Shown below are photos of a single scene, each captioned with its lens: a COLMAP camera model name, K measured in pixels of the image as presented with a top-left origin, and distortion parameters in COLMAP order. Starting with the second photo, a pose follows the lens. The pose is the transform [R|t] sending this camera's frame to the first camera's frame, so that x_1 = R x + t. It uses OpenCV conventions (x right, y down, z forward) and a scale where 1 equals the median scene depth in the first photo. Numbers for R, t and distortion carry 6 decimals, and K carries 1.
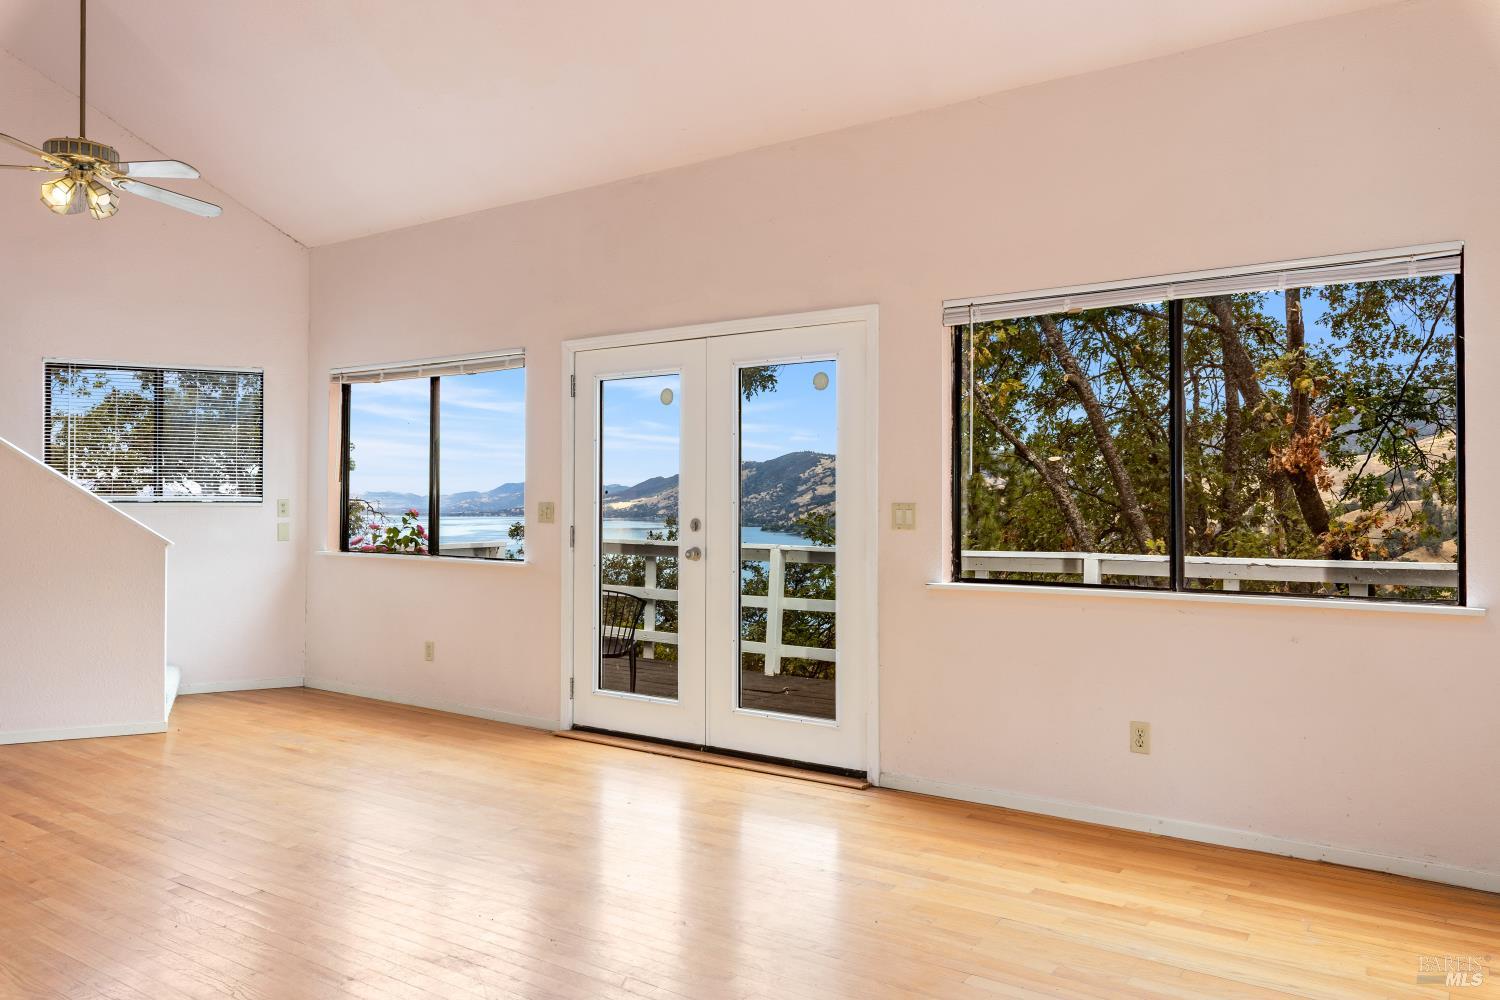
lens RADIAL K [[1093.9, 0, 745.8], [0, 1093.9, 500.2], [0, 0, 1]] dist [-0.012524, -0.005087]
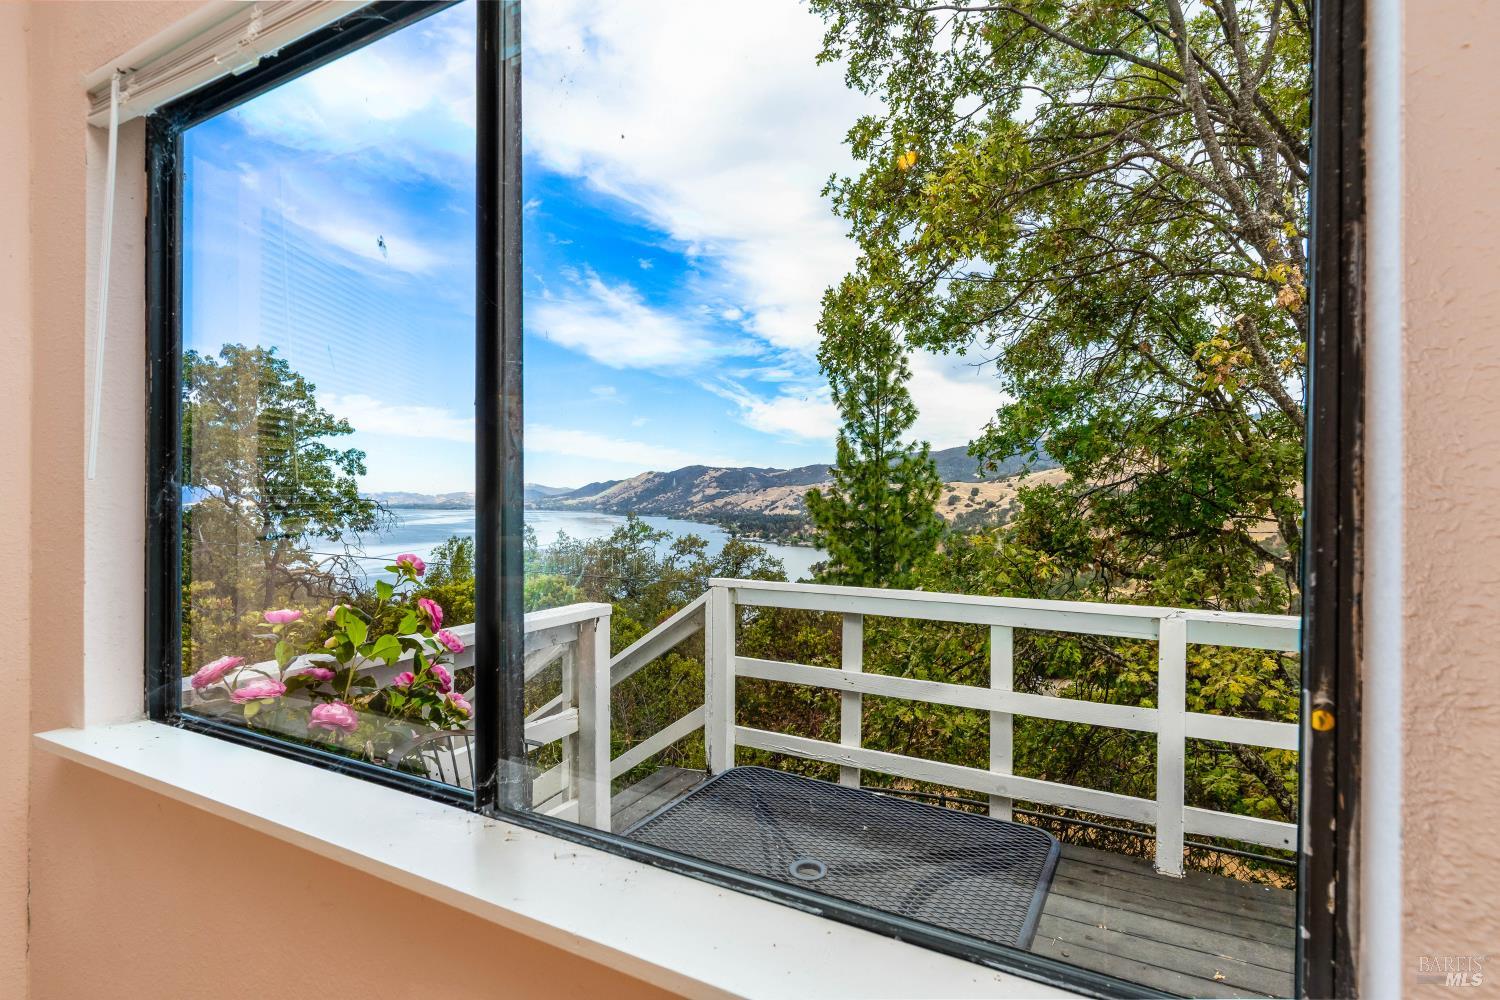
lens RADIAL K [[728.2, 0, 754.7], [0, 728.2, 505.7], [0, 0, 1]] dist [0.001046, -0.002542]
pose [[0.990414, -0.003988, 0.138070, -0.050383], [0.002552, 0.999941, 0.010579, -0.002508], [-0.138104, -0.010126, 0.990366, 0.166482]]
